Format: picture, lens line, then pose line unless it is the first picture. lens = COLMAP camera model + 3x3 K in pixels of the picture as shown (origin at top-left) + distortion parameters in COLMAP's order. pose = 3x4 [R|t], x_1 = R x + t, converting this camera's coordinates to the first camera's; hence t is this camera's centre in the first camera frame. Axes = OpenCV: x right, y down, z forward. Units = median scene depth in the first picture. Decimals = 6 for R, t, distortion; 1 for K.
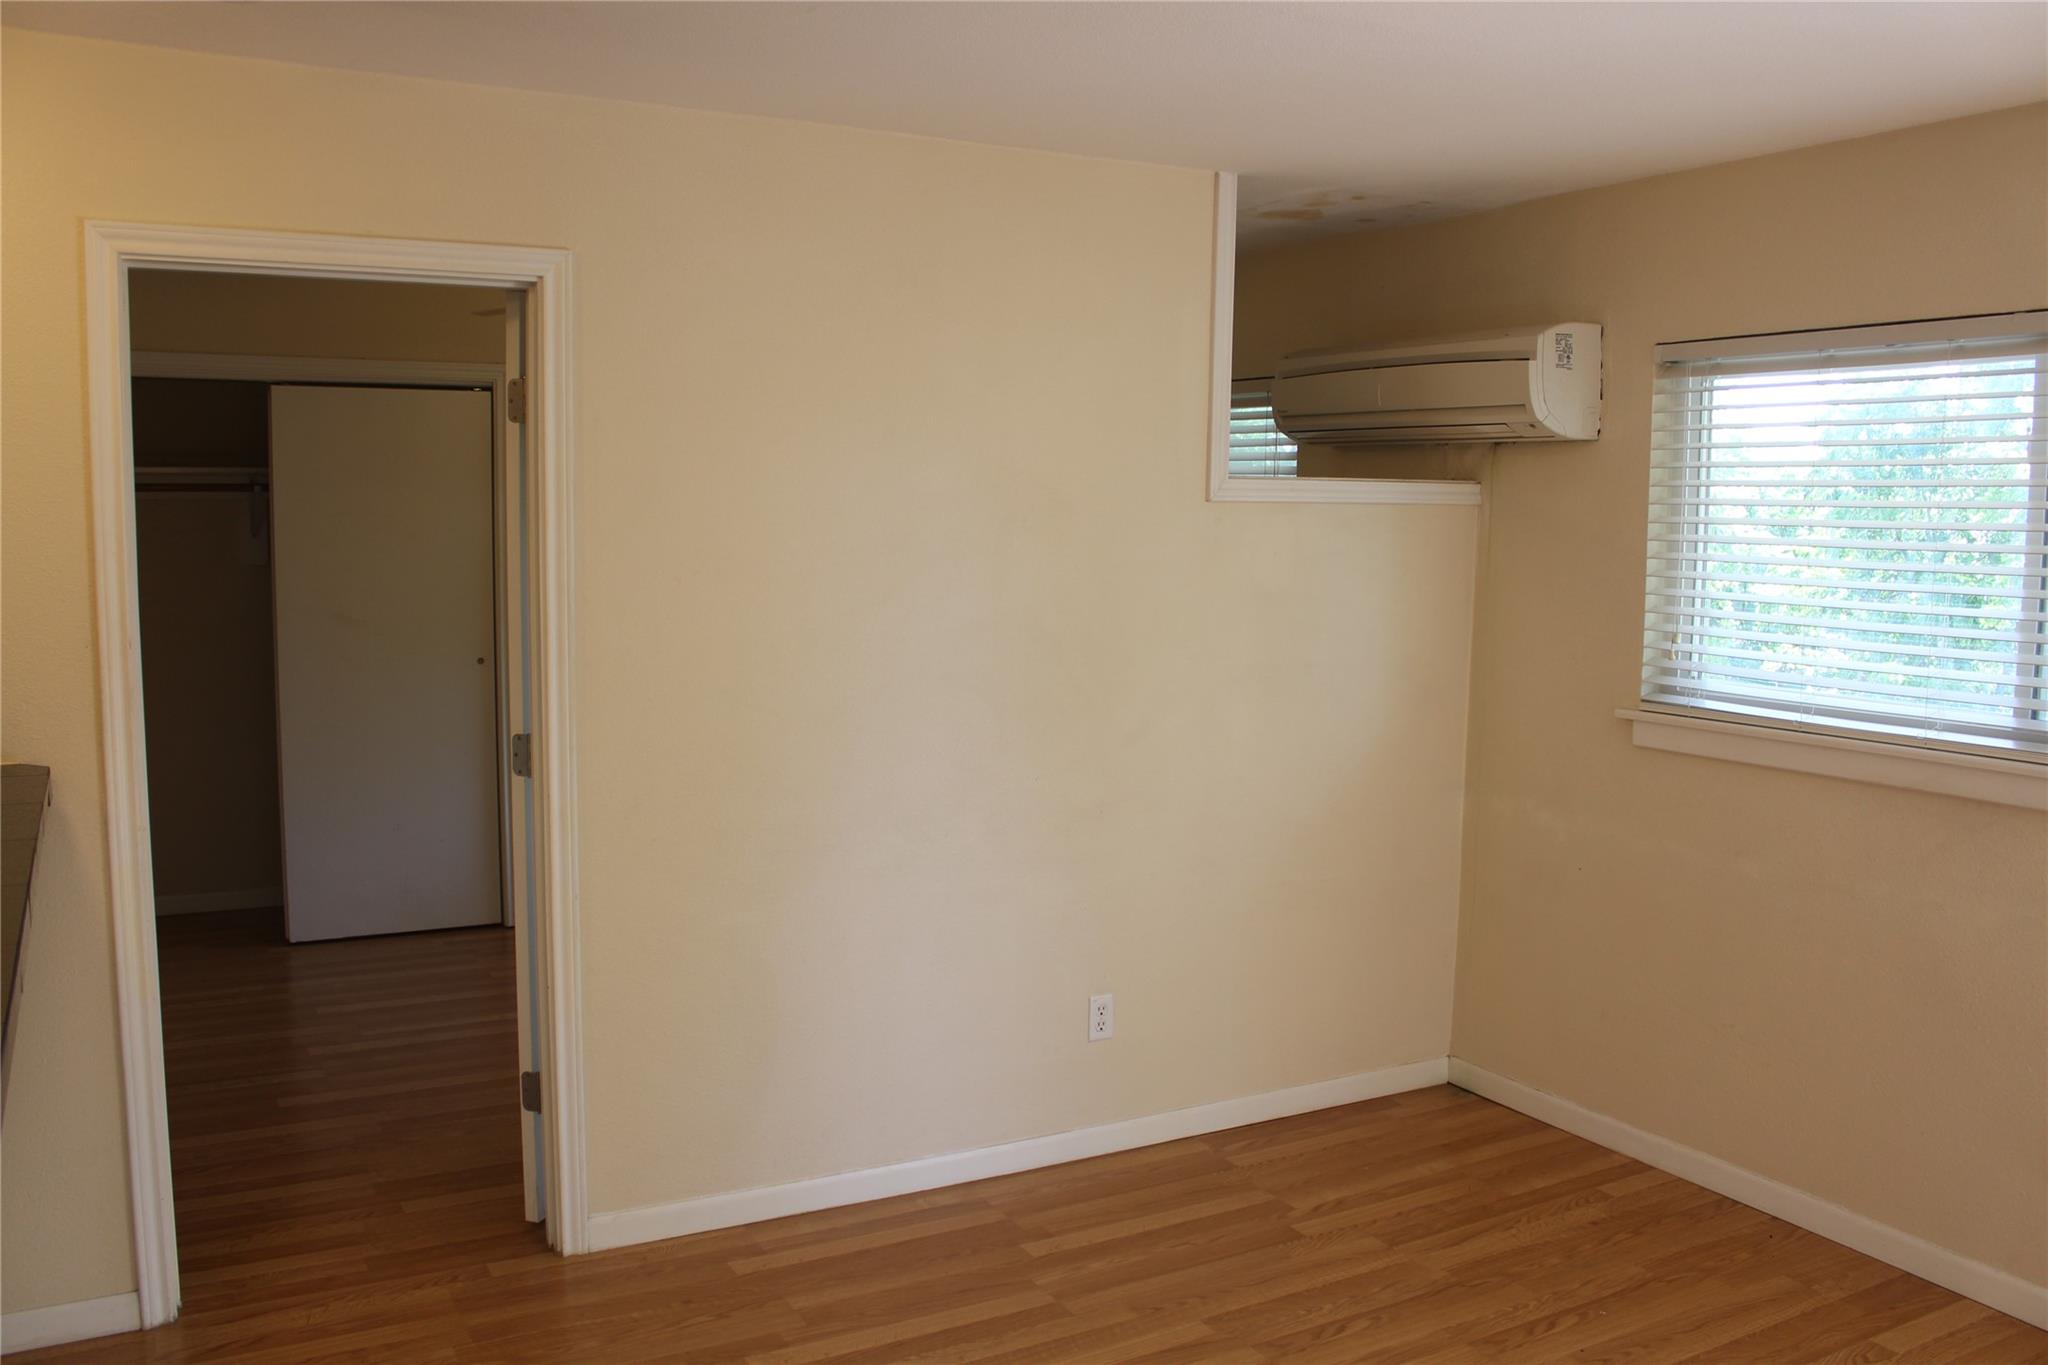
lens RADIAL K [[1676.3, 0, 1009.0], [0, 1676.3, 697.8], [0, 0, 1]] dist [-0.160060, 0.128291]
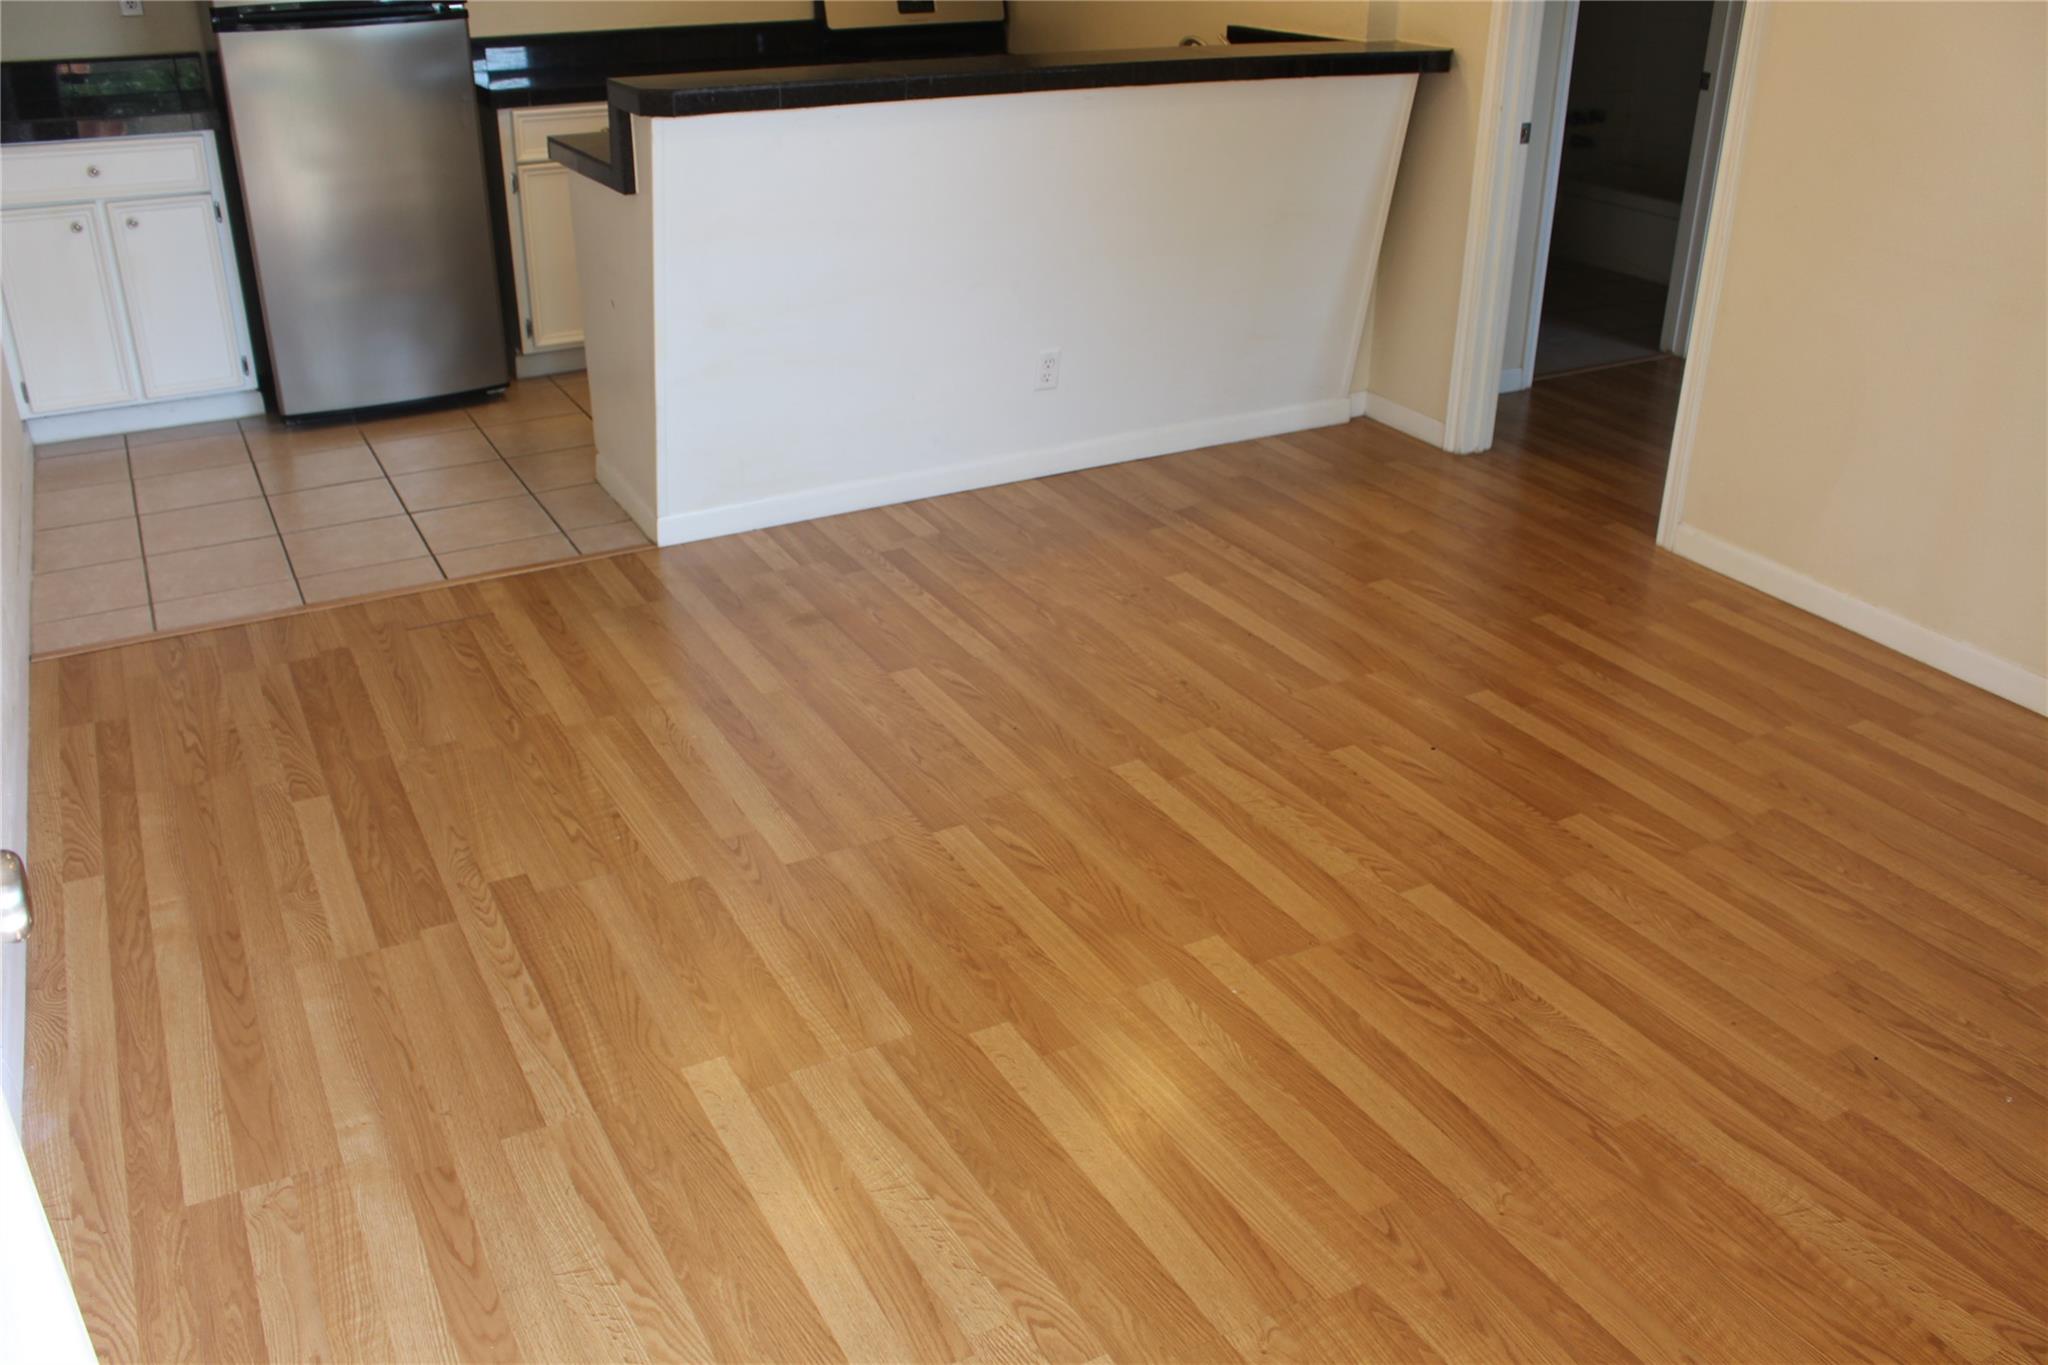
lens RADIAL K [[1676.3, 0, 1009.0], [0, 1676.3, 697.8], [0, 0, 1]] dist [-0.160060, 0.128291]
pose [[-0.011823, 0.434807, -0.900446, 0.799570], [-0.115660, 0.893870, 0.433150, -0.021050], [0.993219, 0.109266, 0.039722, 0.456469]]
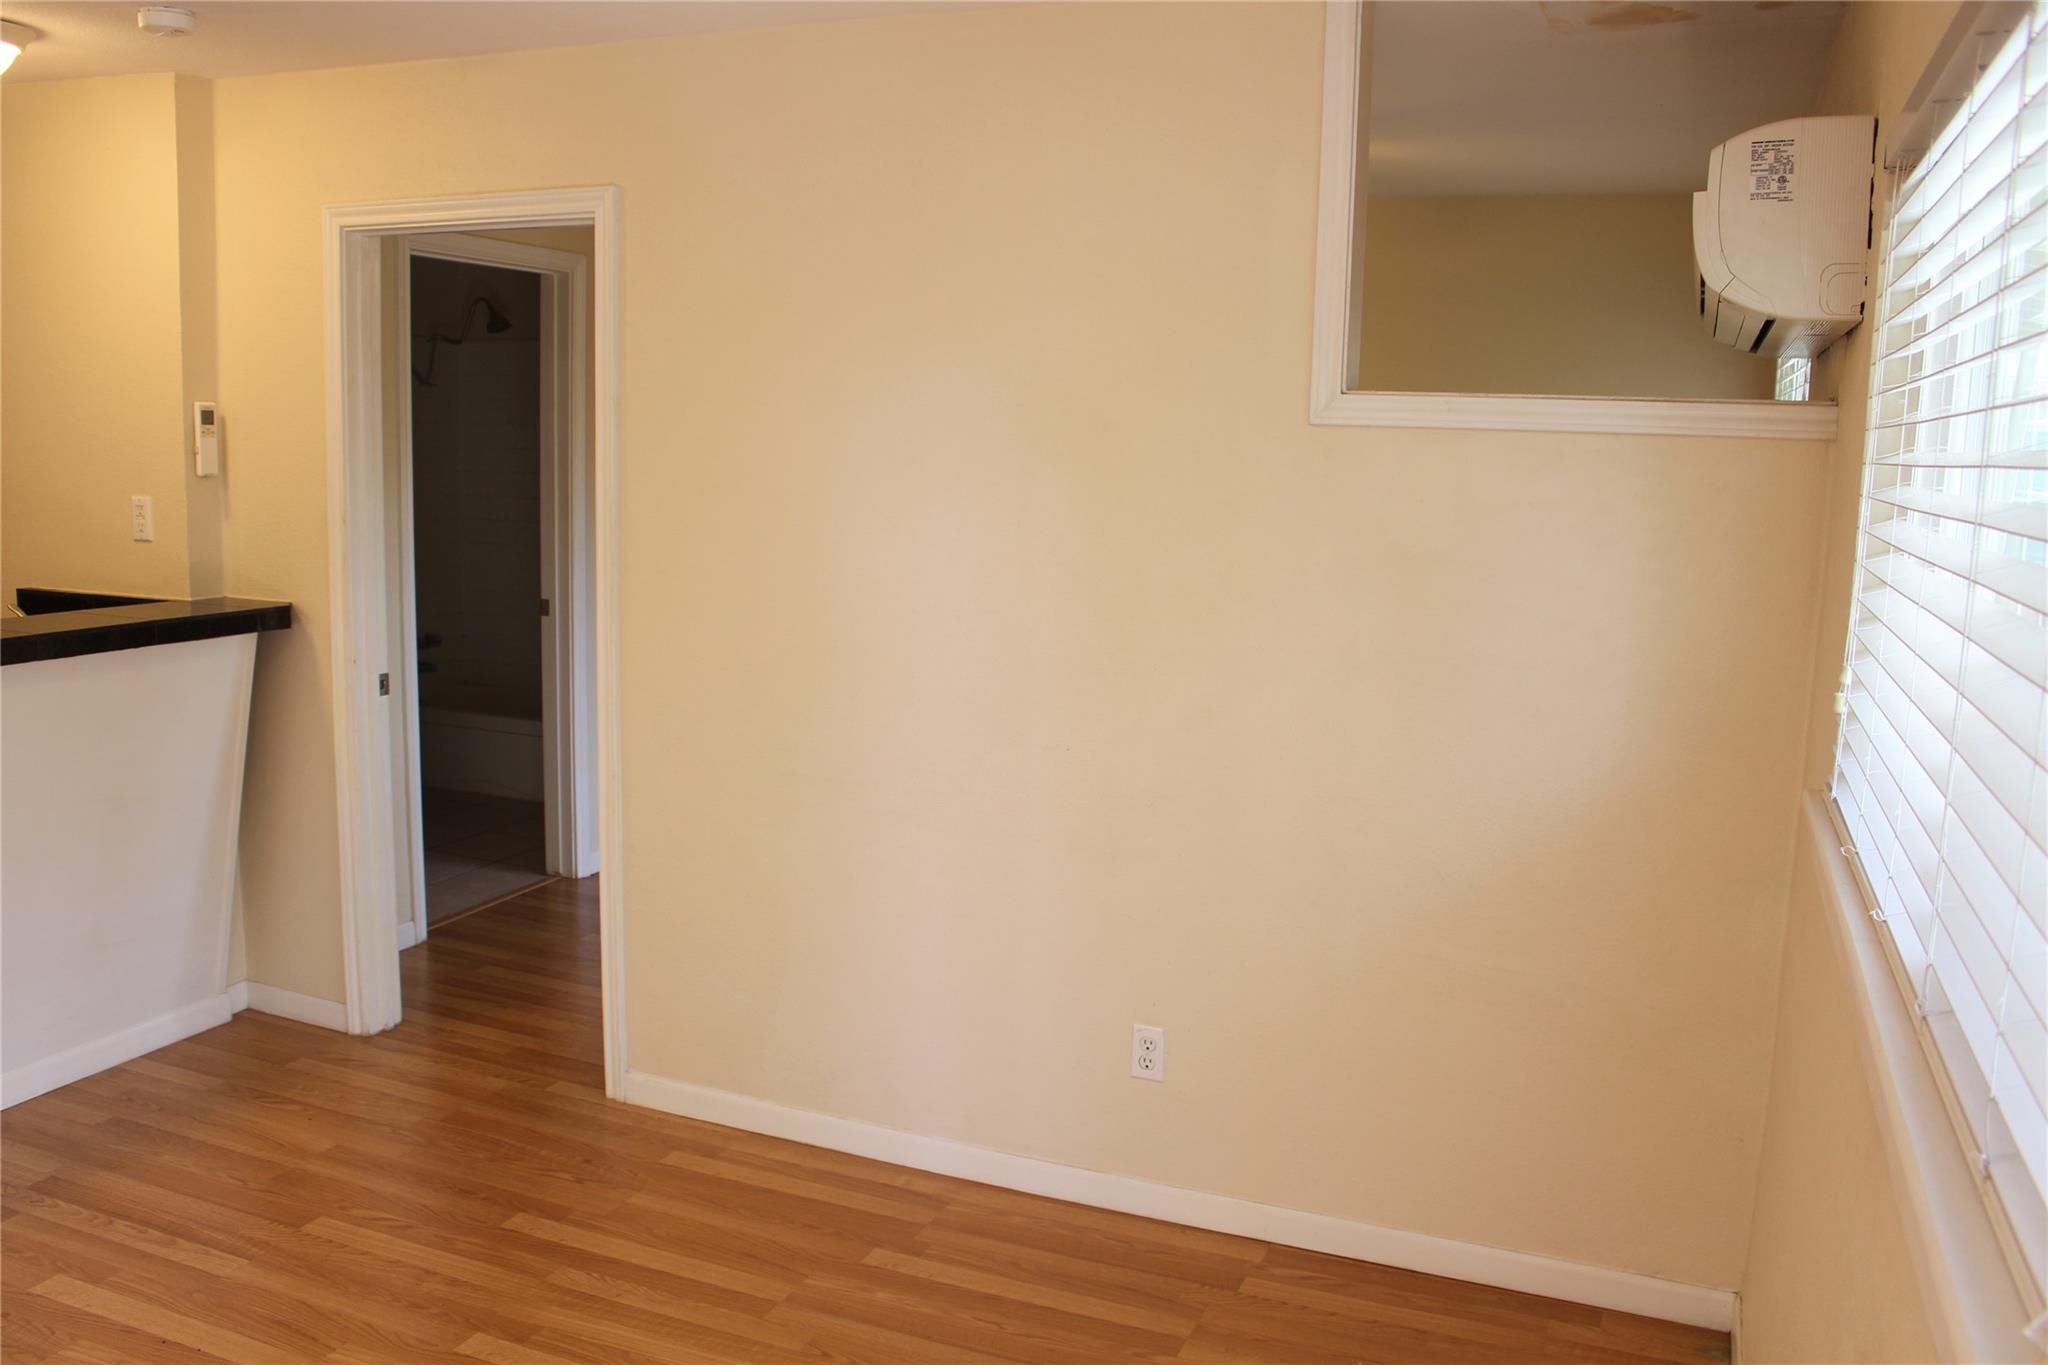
lens RADIAL K [[1676.3, 0, 1009.0], [0, 1676.3, 697.8], [0, 0, 1]] dist [-0.160060, 0.128291]
pose [[0.623200, 0.127929, -0.771528, 0.677082], [-0.108247, 0.991145, 0.076907, -0.041185], [0.774535, 0.035587, 0.631529, 0.456194]]
